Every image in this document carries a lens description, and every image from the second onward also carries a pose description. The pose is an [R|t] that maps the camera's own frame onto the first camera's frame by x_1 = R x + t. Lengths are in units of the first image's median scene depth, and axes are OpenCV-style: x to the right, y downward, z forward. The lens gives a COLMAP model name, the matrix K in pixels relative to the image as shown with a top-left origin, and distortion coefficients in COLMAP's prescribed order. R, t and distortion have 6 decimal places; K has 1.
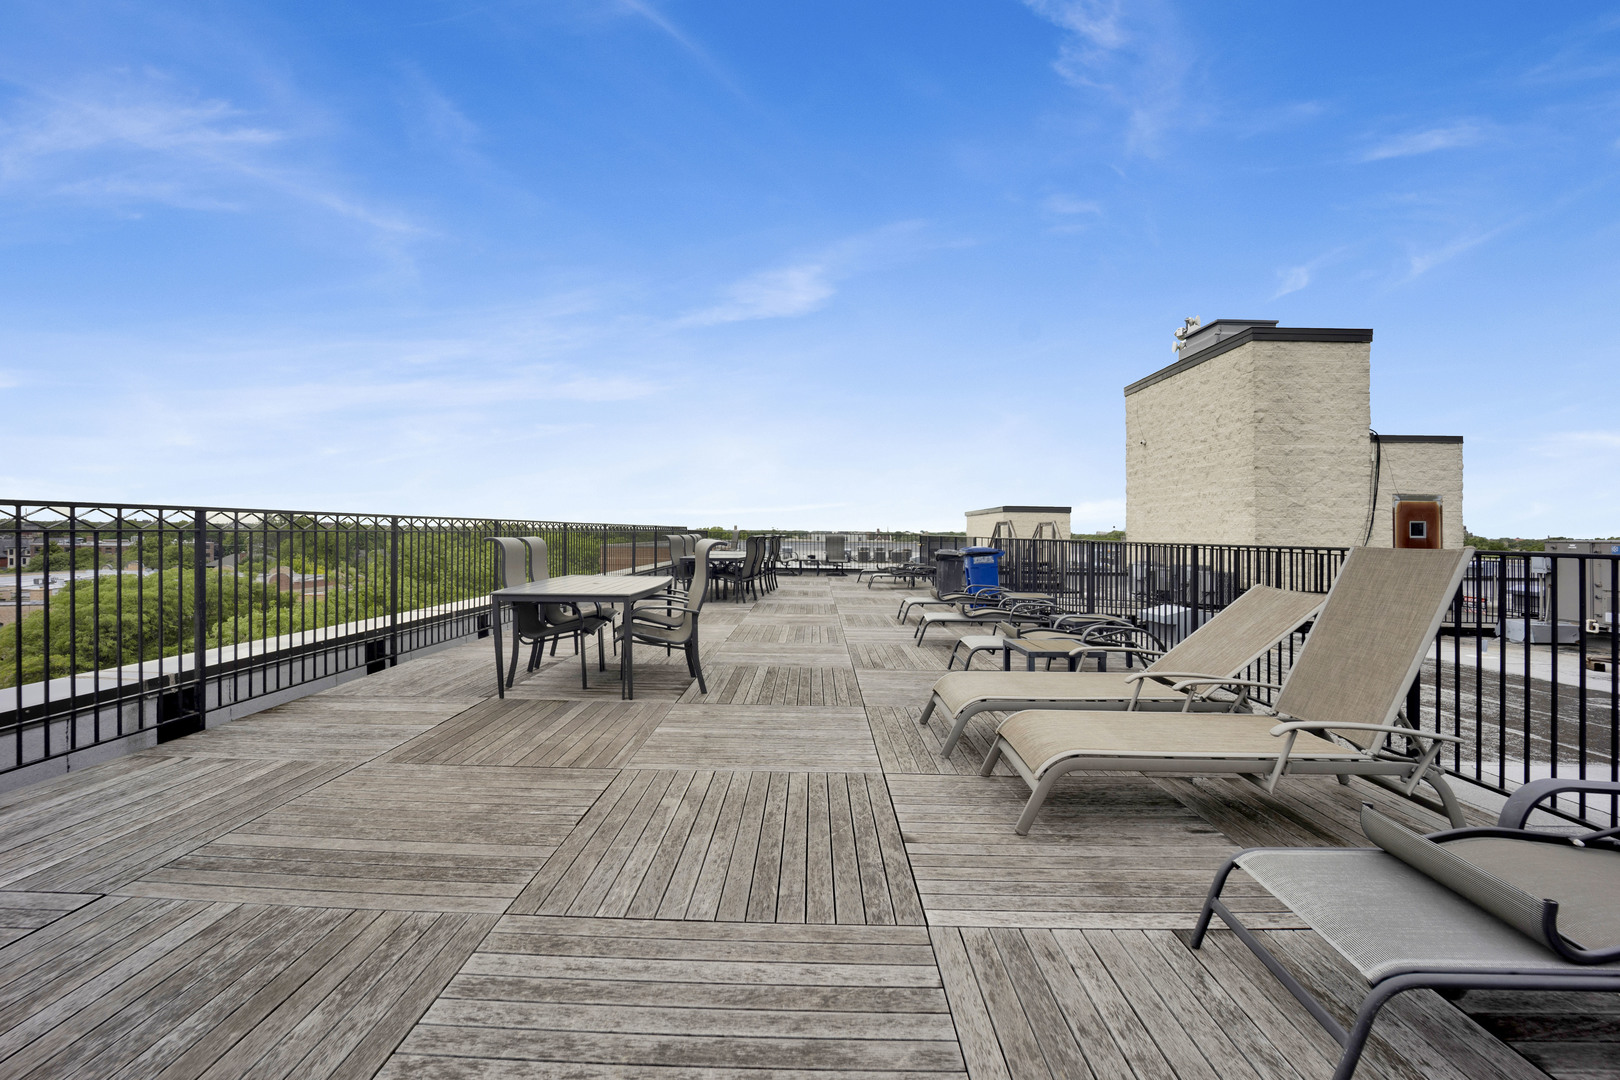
lens RADIAL K [[666.6, 0, 810.0], [0, 666.6, 540.0], [0, 0, 1]] dist [0.000722, 0.000008]
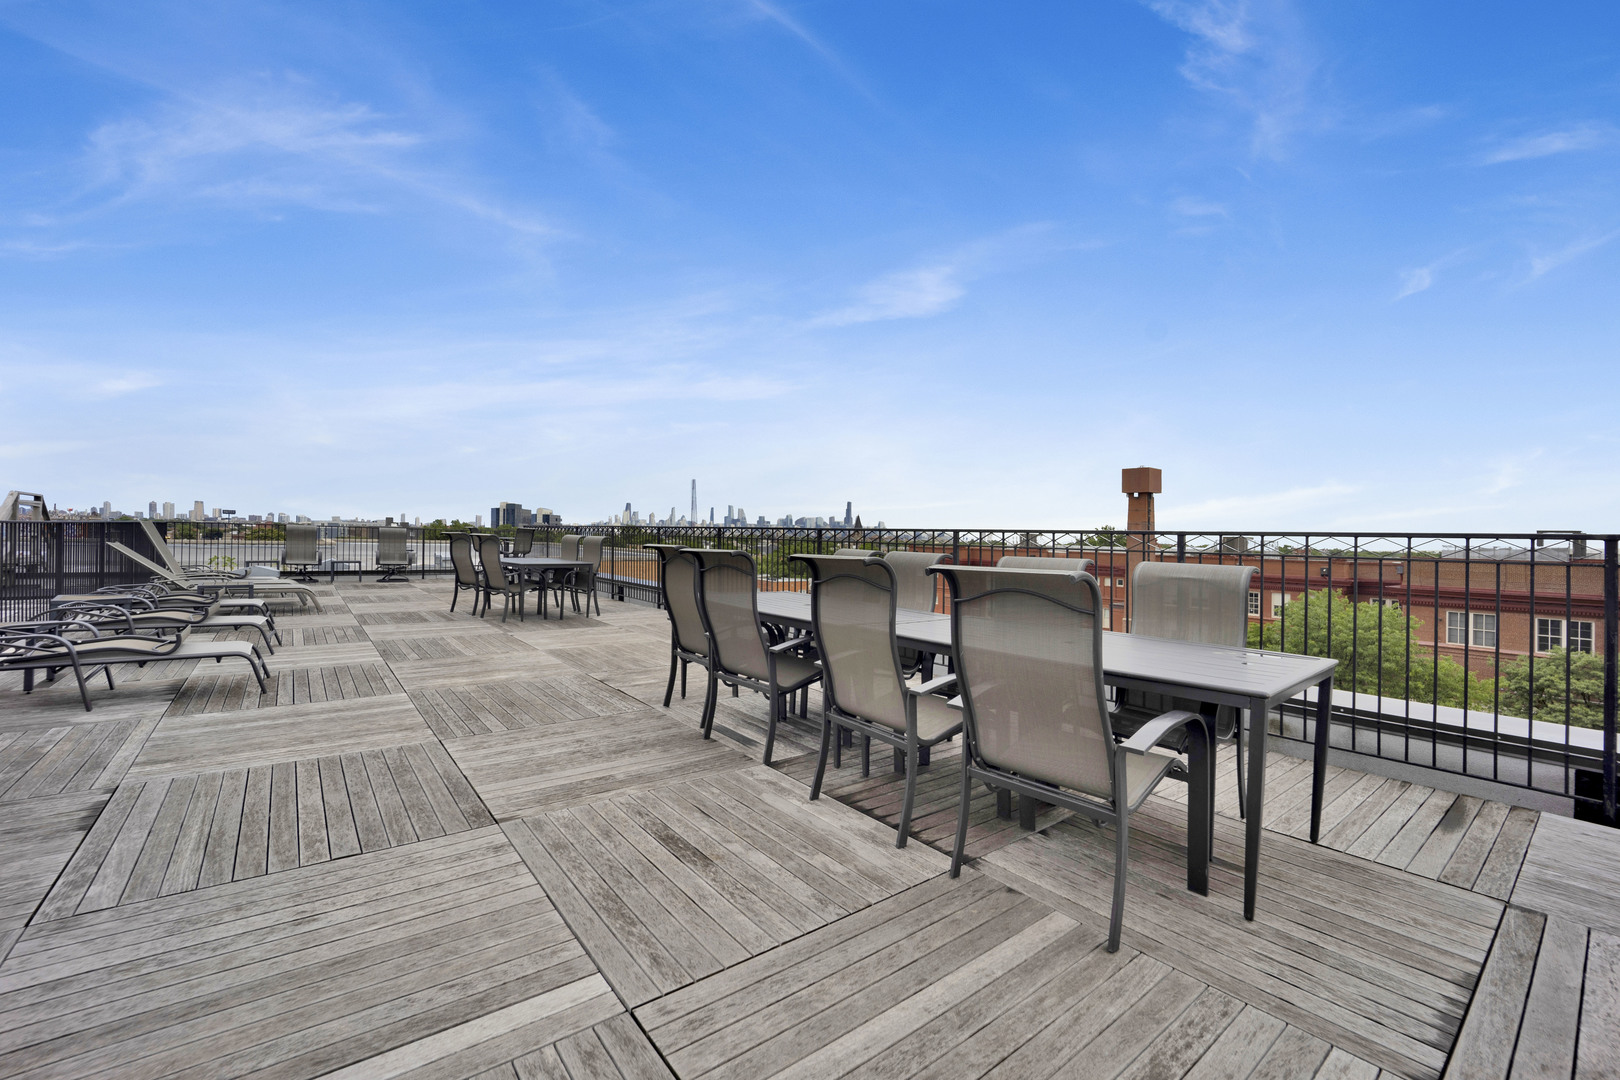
lens RADIAL K [[653.2, 0, 810.9], [0, 653.2, 534.9], [0, 0, 1]] dist [0.000905, 0.000024]
pose [[0.999999, -0.000486, 0.001230, -0.200325], [0.000482, 0.999994, 0.003316, -0.005693], [-0.001232, -0.003315, 0.999994, 0.001216]]
